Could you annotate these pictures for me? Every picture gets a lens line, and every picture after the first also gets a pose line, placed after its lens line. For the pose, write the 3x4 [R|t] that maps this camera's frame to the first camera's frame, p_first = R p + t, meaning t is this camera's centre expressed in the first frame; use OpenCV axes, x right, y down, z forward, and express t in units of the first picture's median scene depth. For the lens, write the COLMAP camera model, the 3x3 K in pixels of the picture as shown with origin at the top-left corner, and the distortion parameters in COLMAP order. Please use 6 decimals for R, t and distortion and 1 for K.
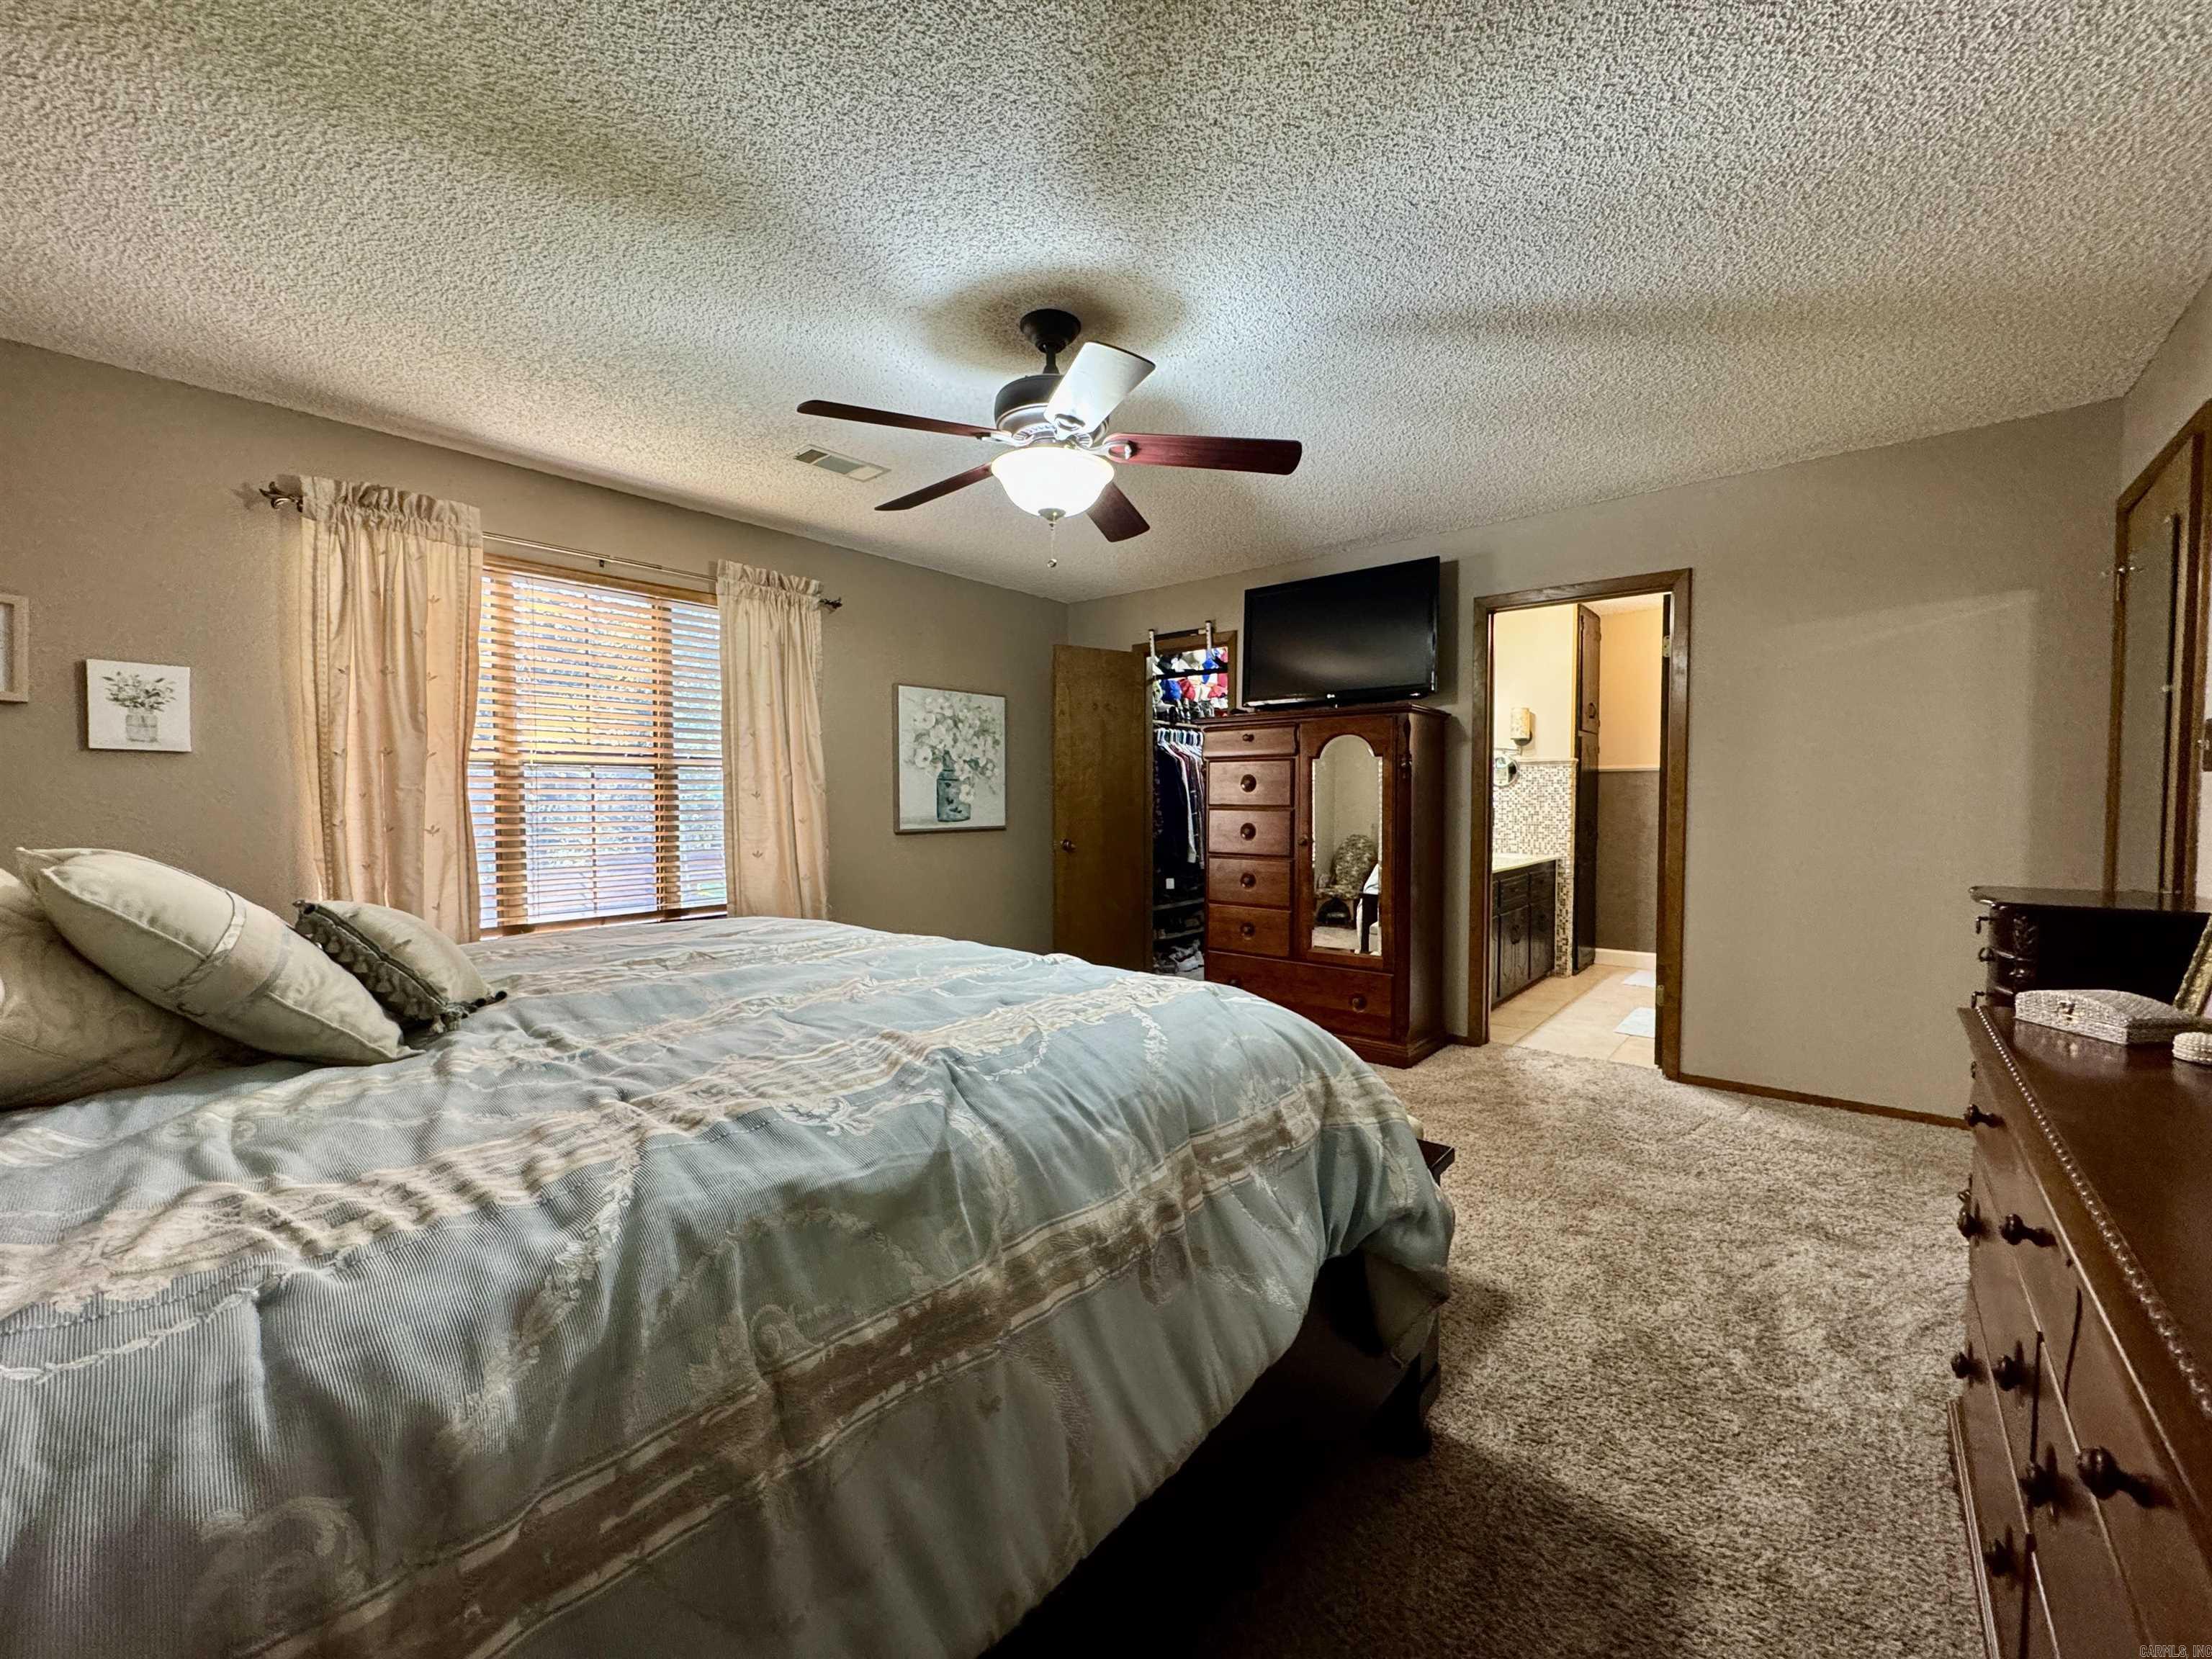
lens RADIAL K [[886.9, 0, 1101.6], [0, 886.9, 833.8], [0, 0, 1]] dist [-0.004513, 0.000635]
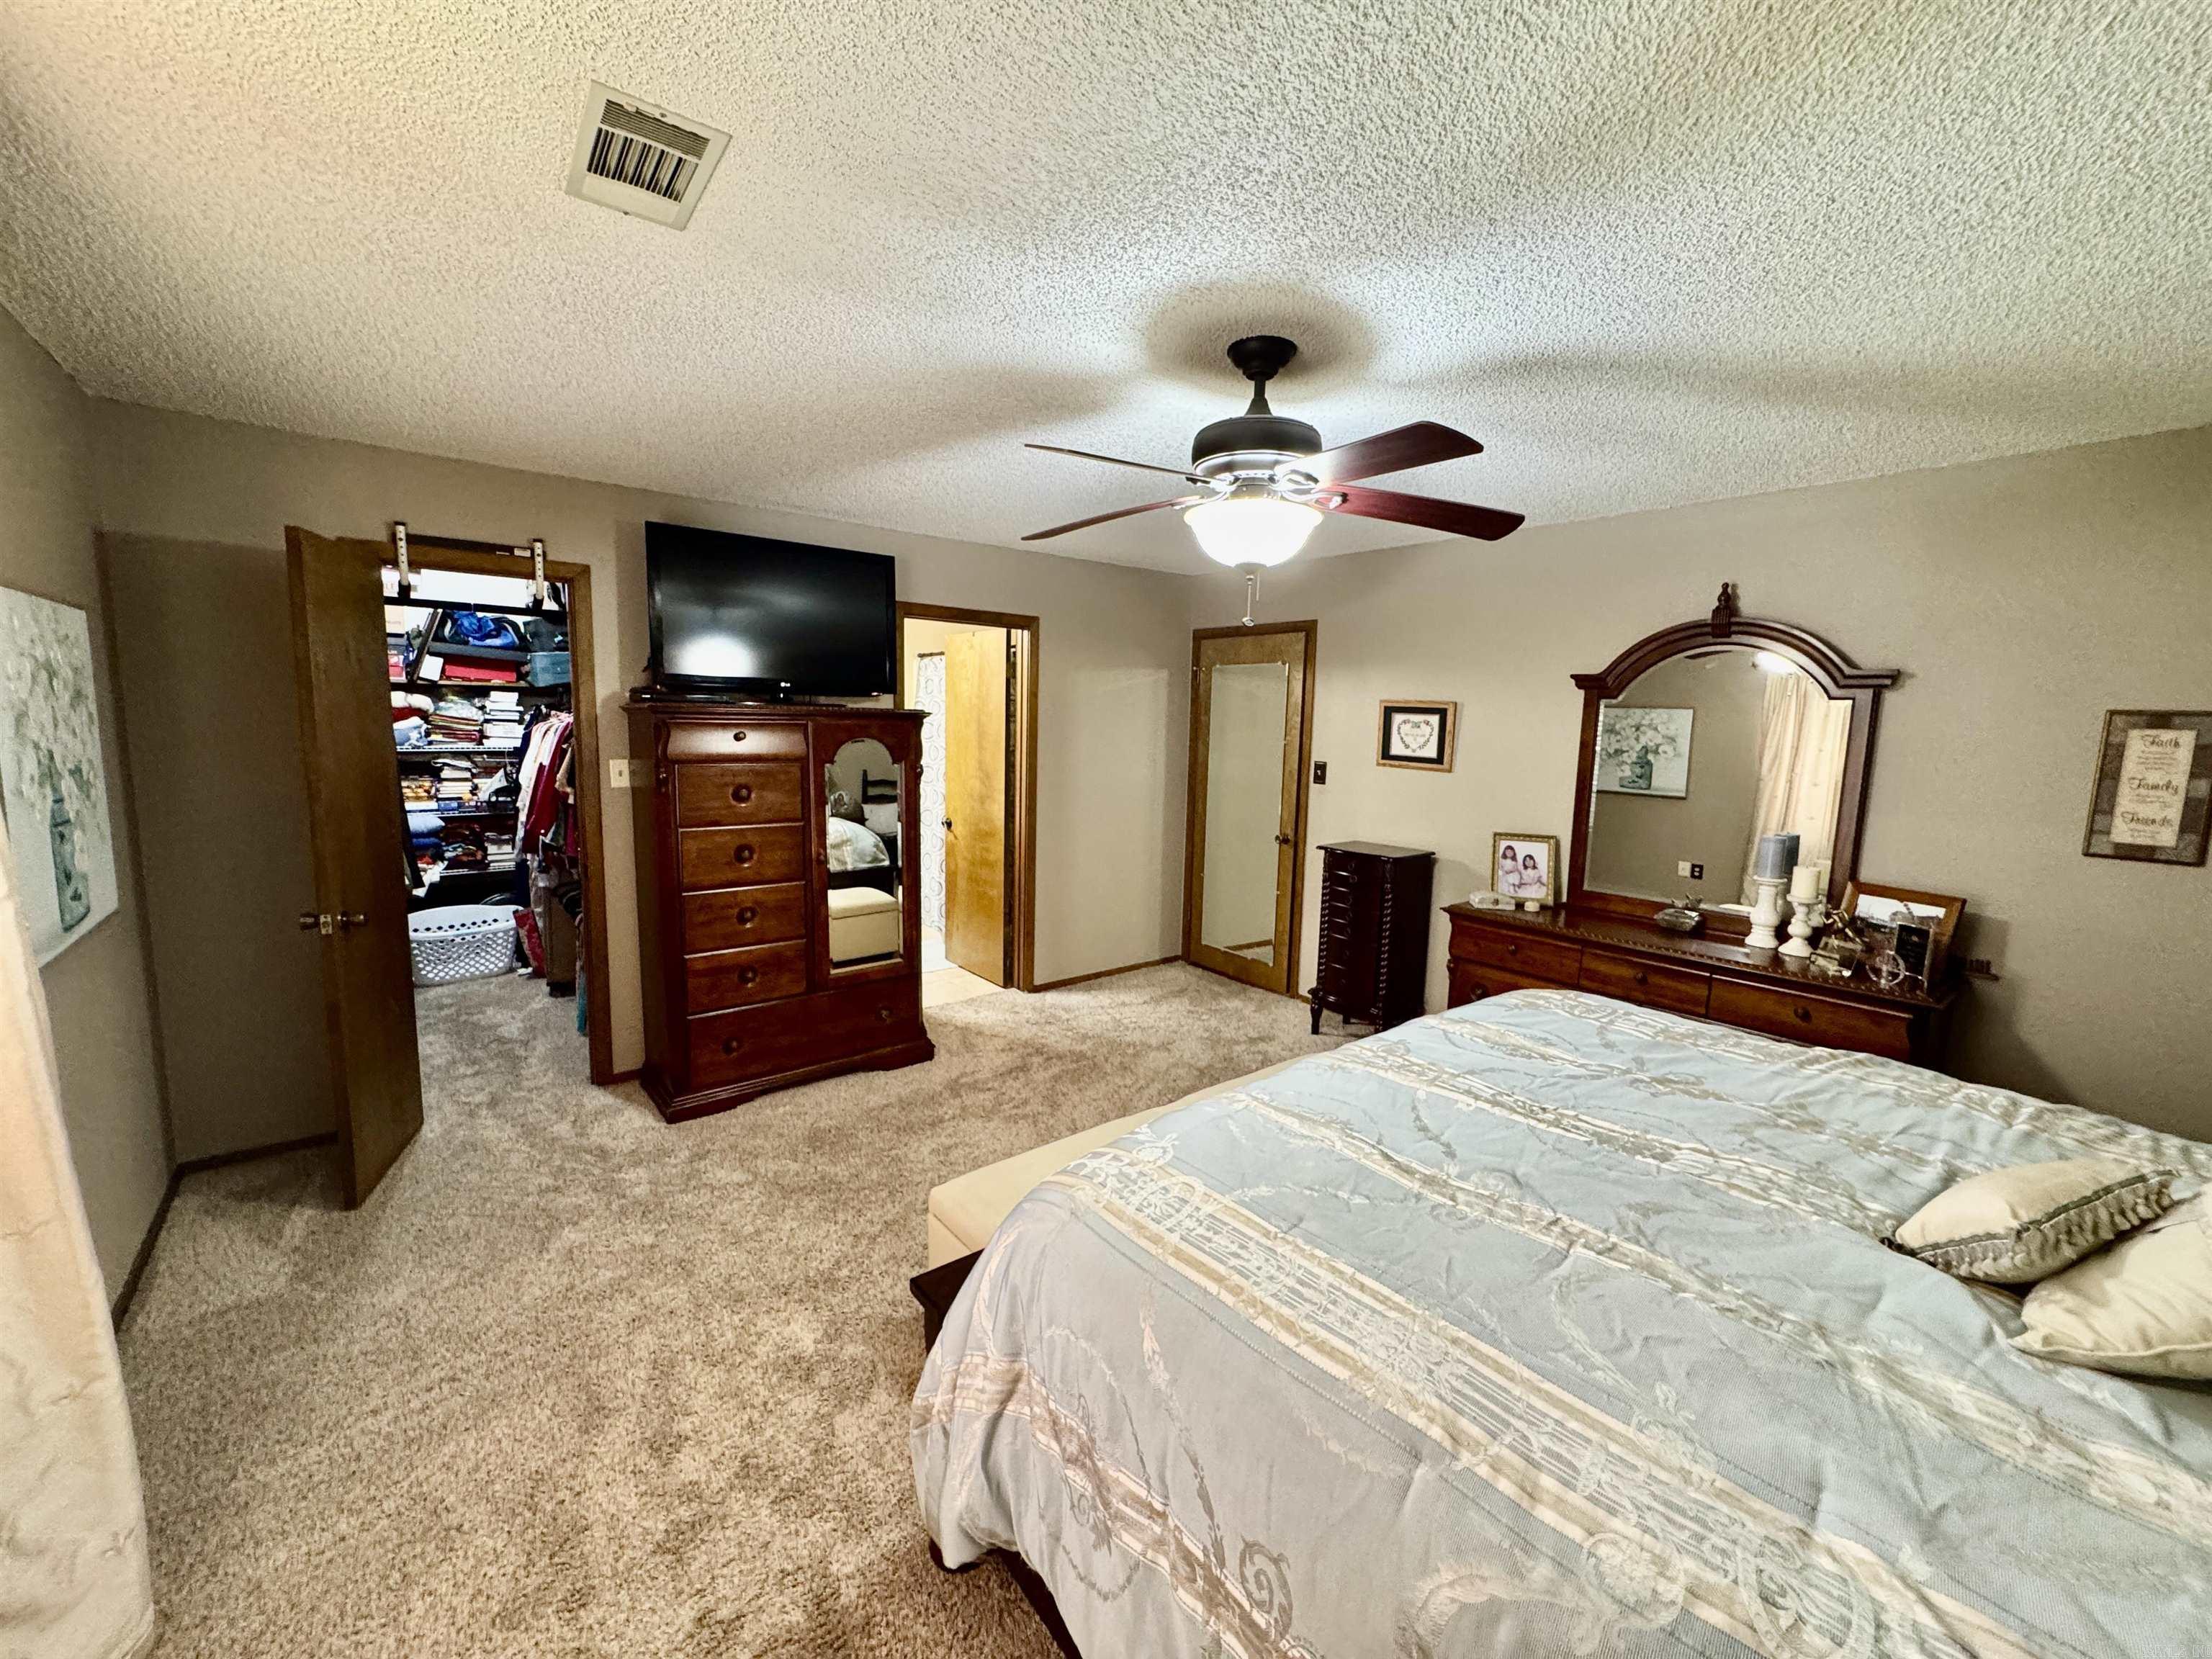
lens RADIAL K [[886.9, 0, 1101.2], [0, 886.9, 827.9], [0, 0, 1]] dist [-0.004513, 0.000635]
pose [[0.184393, -0.117658, 0.975785, -0.711011], [0.015497, 0.993033, 0.116810, -0.147720], [-0.982730, -0.006417, 0.184932, 0.704988]]
